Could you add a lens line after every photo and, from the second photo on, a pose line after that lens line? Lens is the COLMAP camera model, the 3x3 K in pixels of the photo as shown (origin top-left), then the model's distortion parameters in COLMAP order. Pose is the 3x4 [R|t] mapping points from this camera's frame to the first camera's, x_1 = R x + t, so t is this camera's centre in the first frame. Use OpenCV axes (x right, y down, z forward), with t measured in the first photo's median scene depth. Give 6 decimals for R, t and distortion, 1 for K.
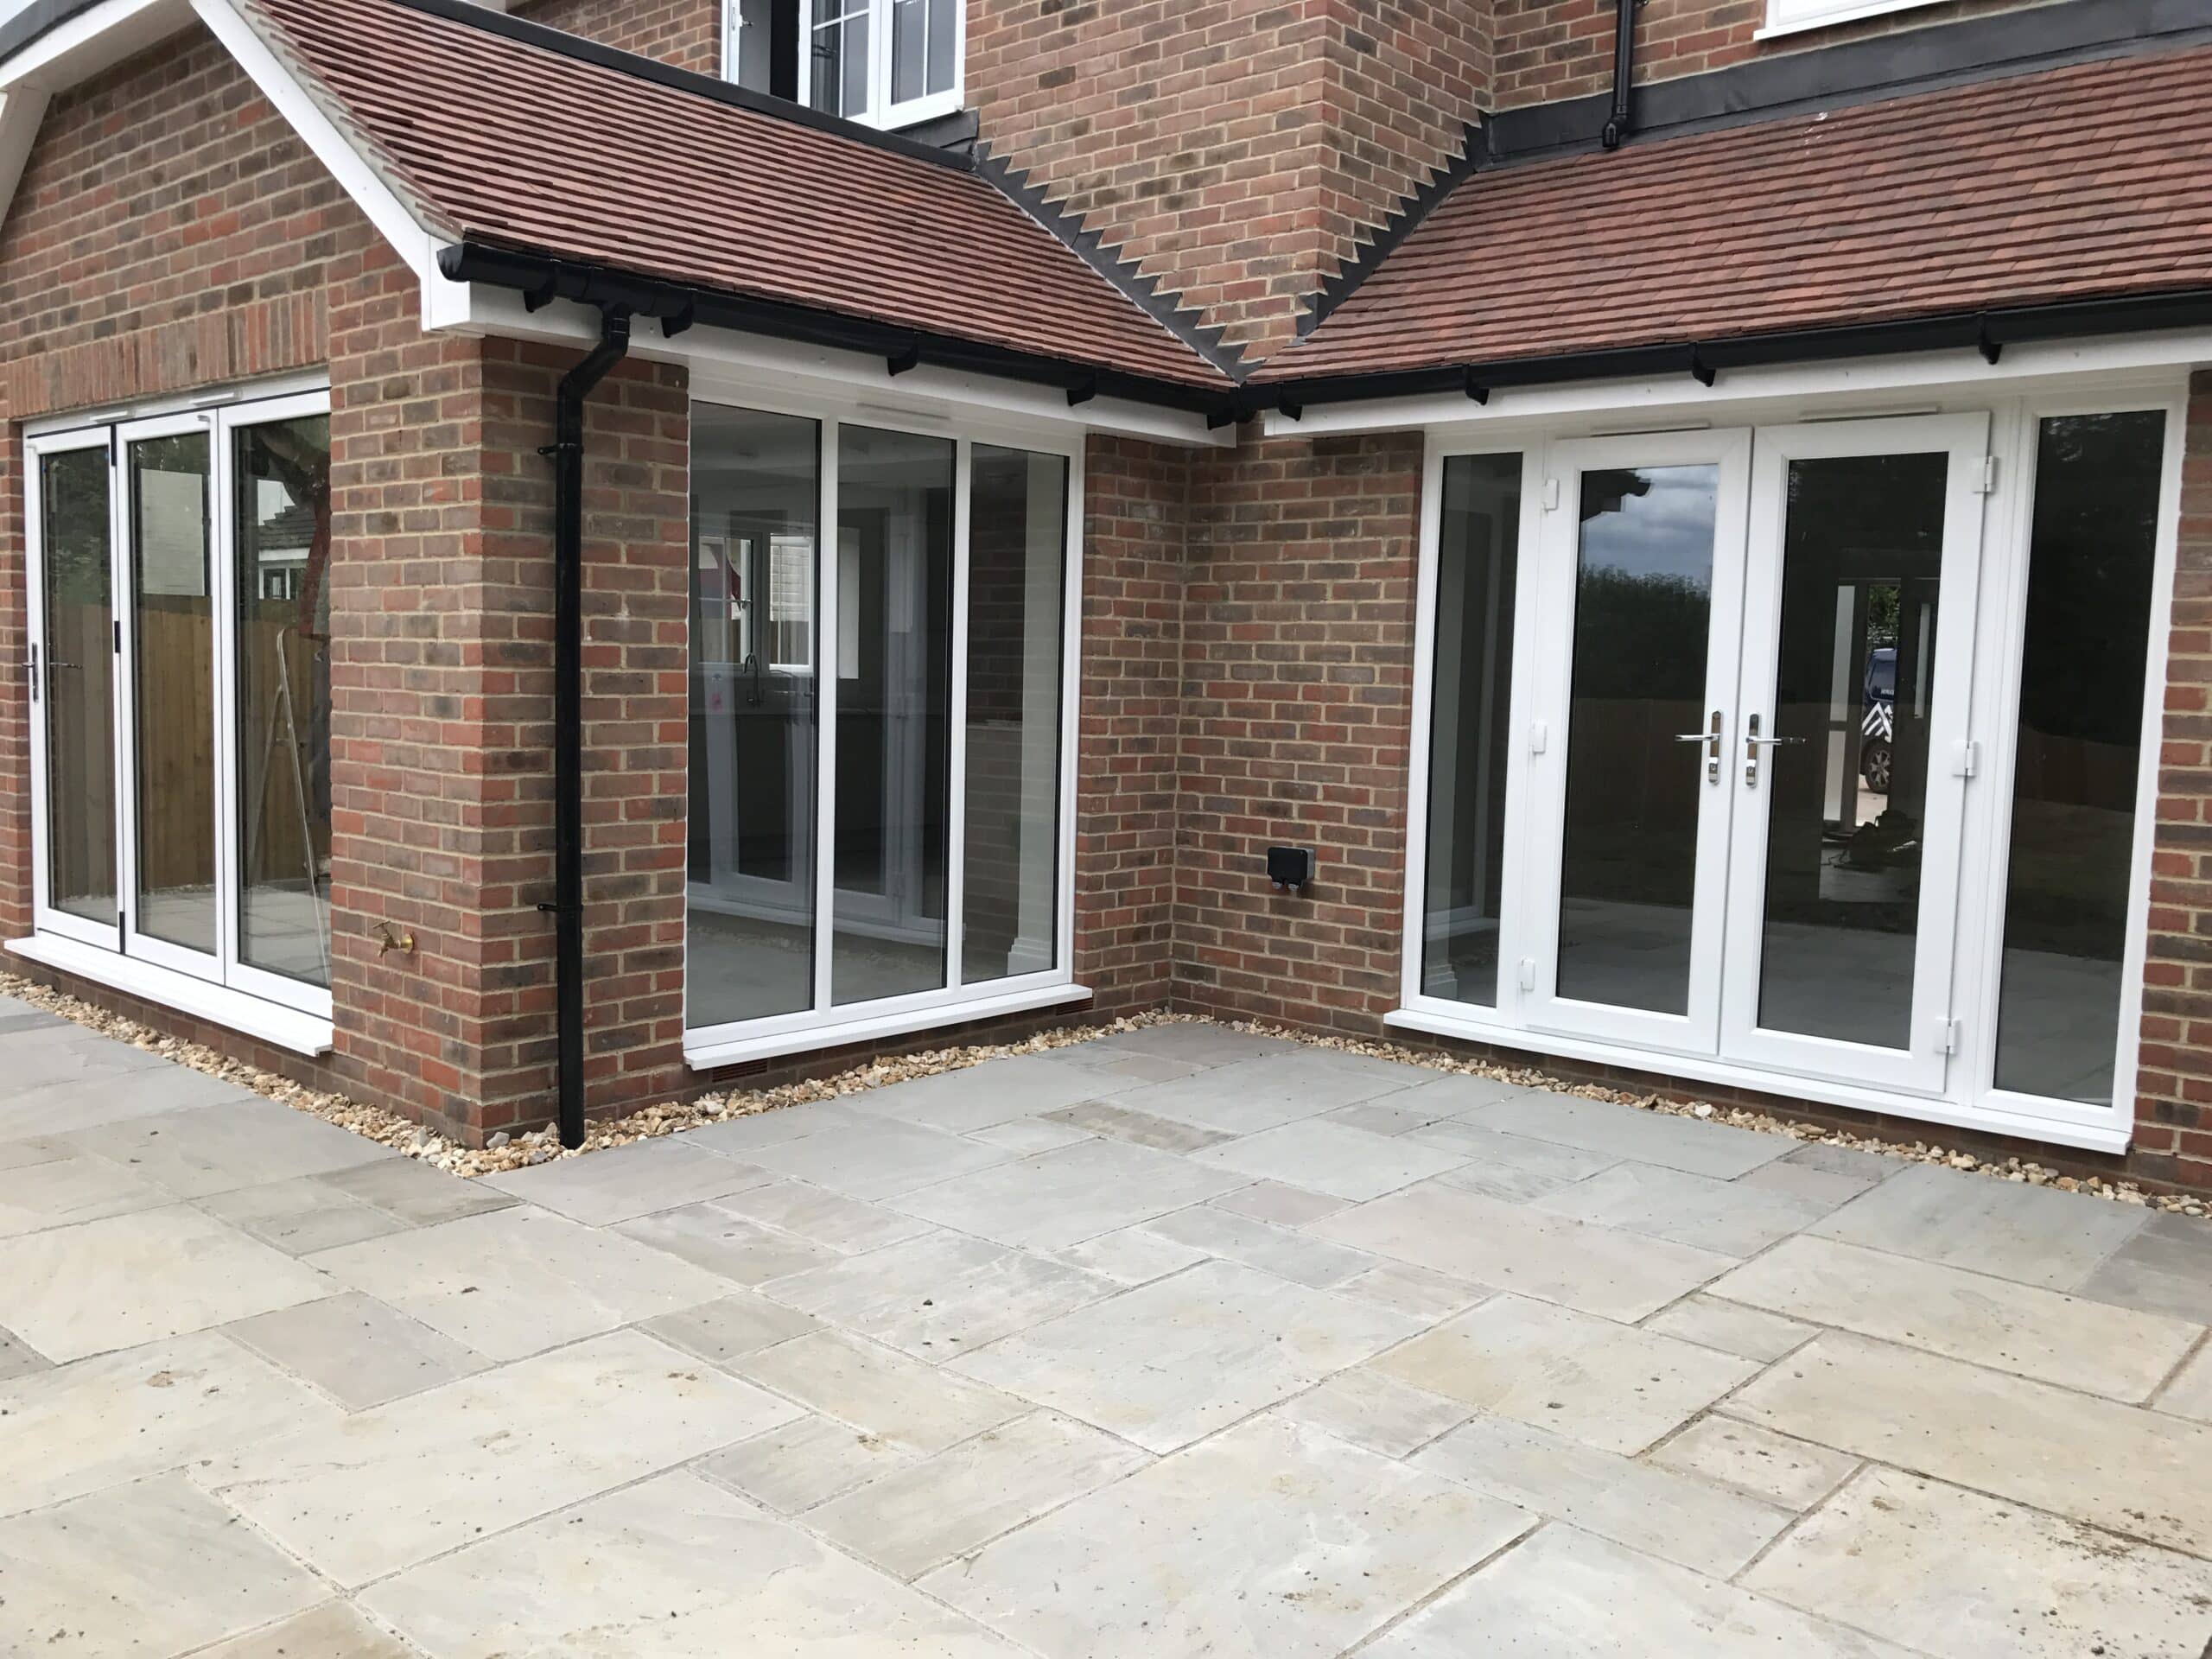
lens RADIAL K [[1794.5, 0, 1103.5], [0, 1794.5, 841.6], [0, 0, 1]] dist [0.013420, -0.039734]
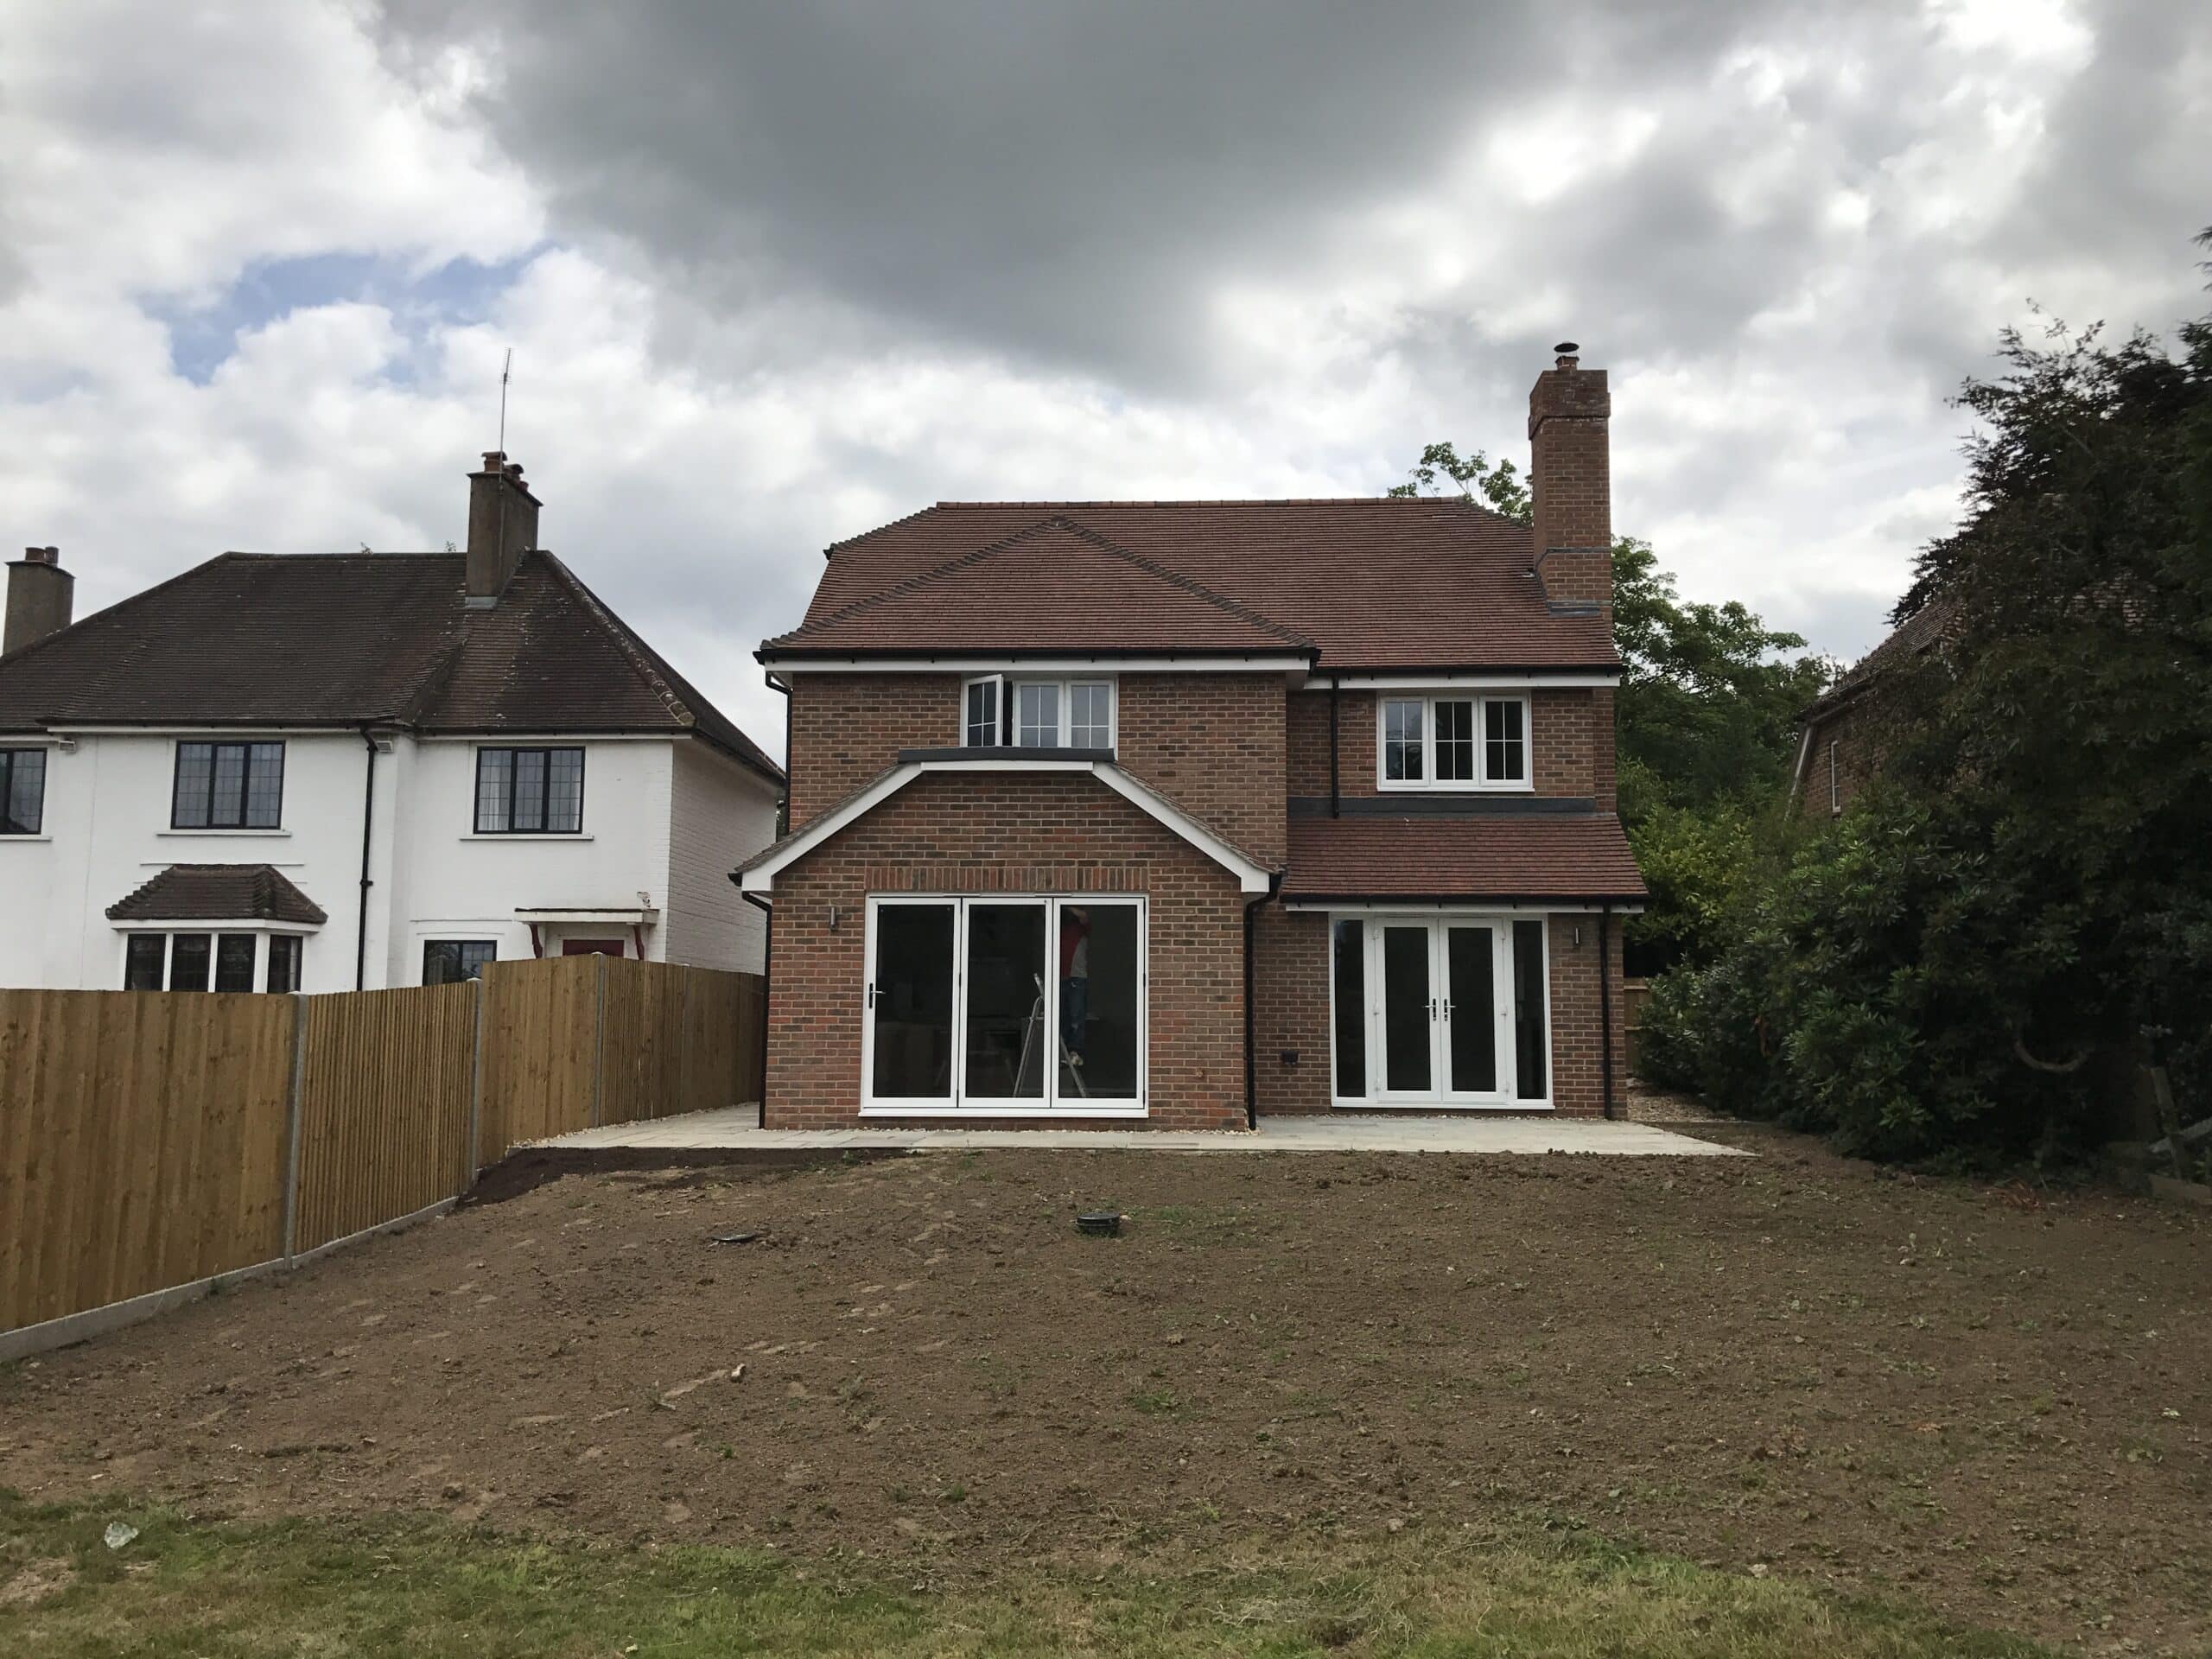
lens RADIAL K [[1794.5, 0, 1069.9], [0, 1794.5, 817.0], [0, 0, 1]] dist [0.013420, -0.039734]
pose [[0.786241, 0.053493, 0.615601, -2.269920], [0.072881, 0.981264, -0.178351, 0.143357], [-0.613607, 0.185092, 0.767611, -1.237979]]
